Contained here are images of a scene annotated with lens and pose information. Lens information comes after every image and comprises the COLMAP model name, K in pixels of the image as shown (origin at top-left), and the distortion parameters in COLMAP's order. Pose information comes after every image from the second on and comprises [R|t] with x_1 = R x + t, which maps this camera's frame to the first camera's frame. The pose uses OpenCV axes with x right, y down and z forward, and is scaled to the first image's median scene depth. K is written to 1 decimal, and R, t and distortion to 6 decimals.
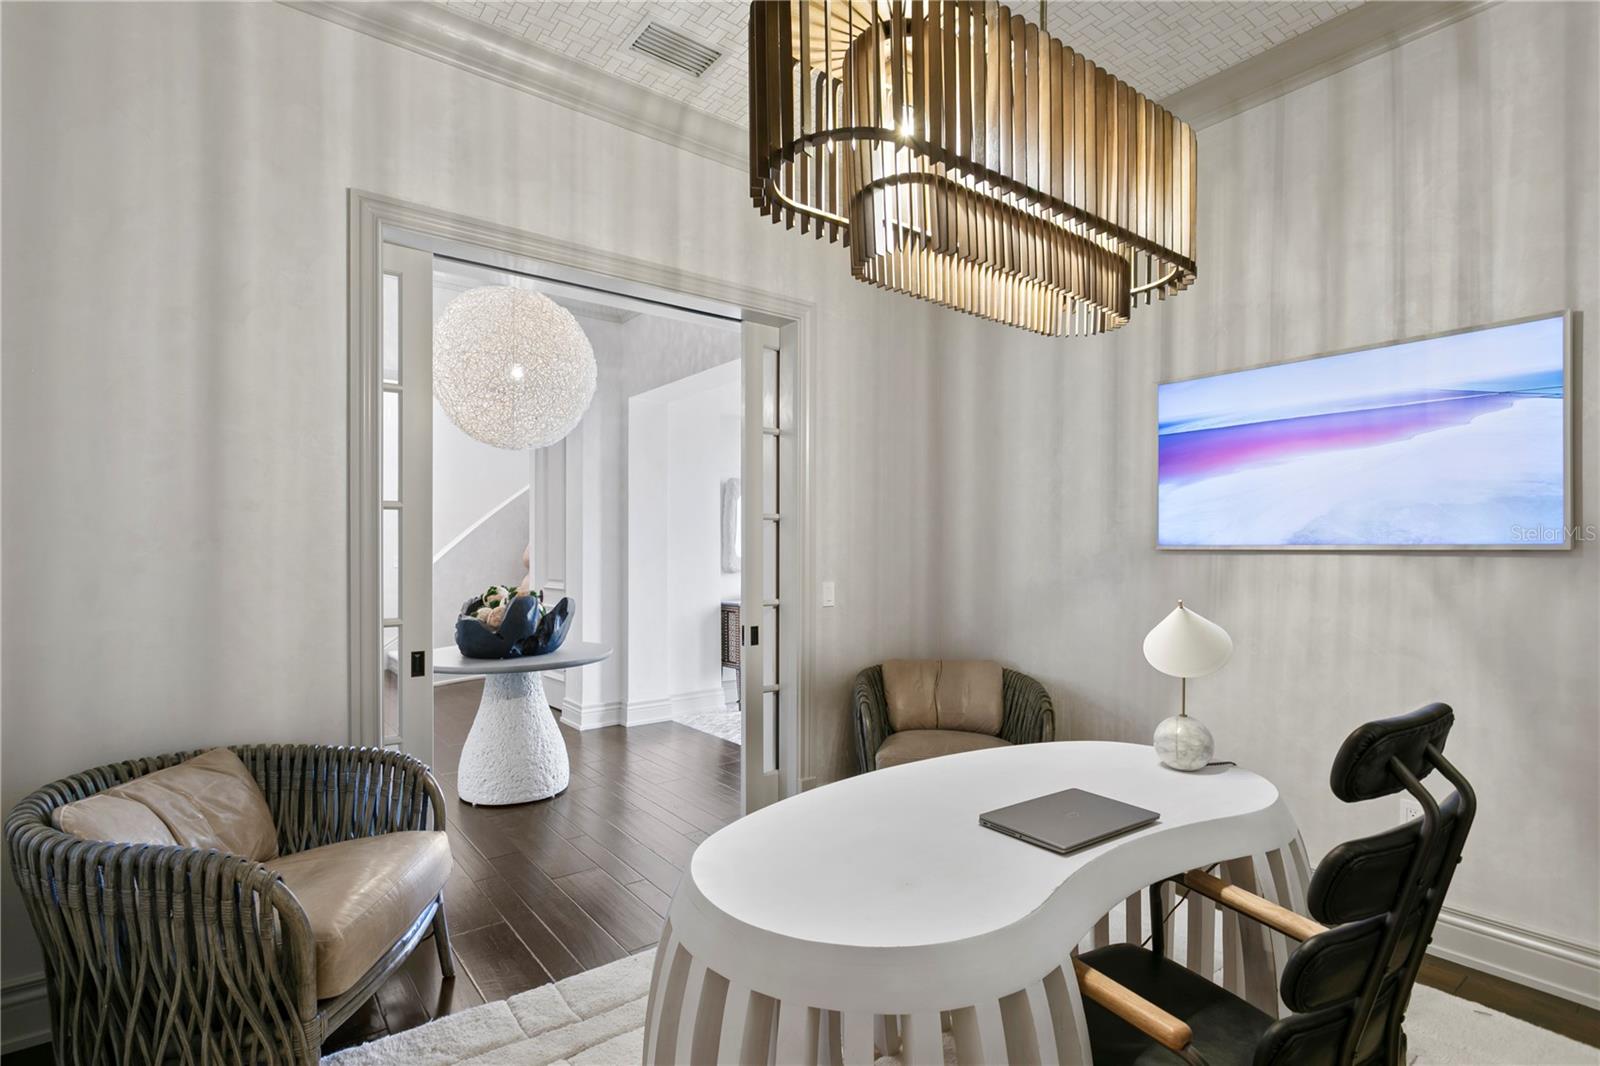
lens RADIAL K [[757.7, 0, 798.0], [0, 757.7, 540.6], [0, 0, 1]] dist [-0.002056, -0.000307]
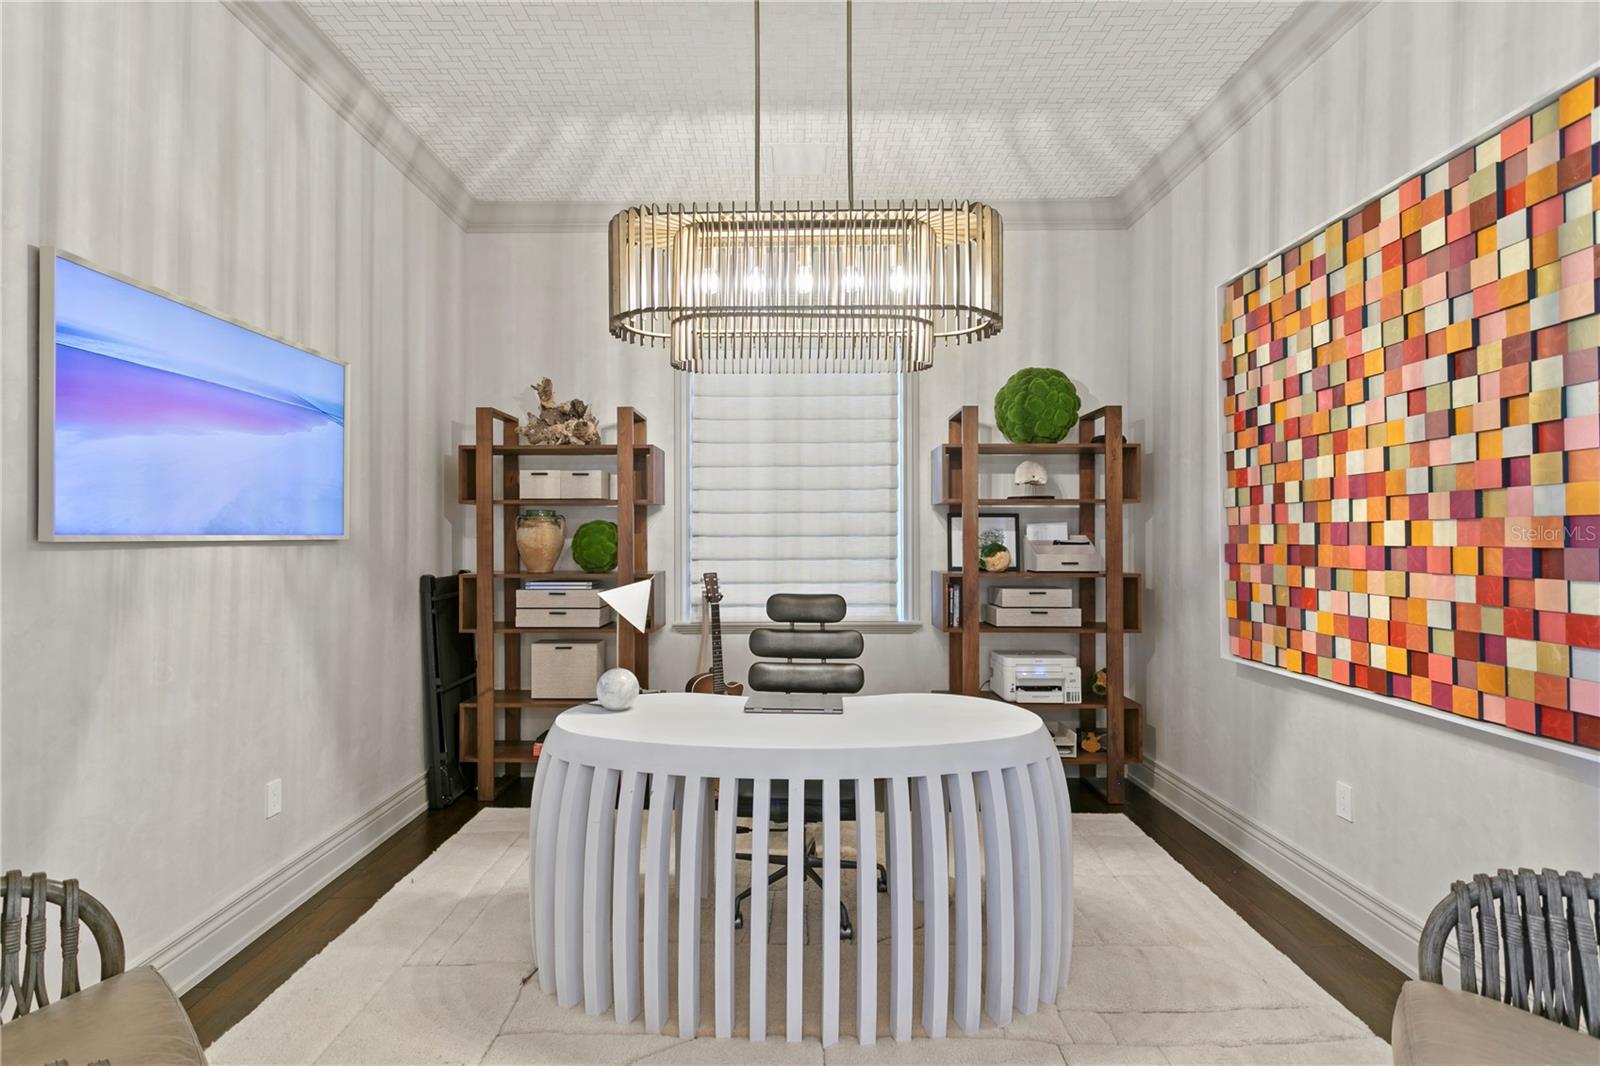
lens RADIAL K [[757.7, 0, 798.0], [0, 757.7, 540.6], [0, 0, 1]] dist [-0.002056, -0.000307]
pose [[-0.792751, 0.003971, 0.609533, -0.367053], [0.003360, 0.999992, -0.002144, 0.016013], [-0.609537, 0.000348, -0.792758, 1.282220]]
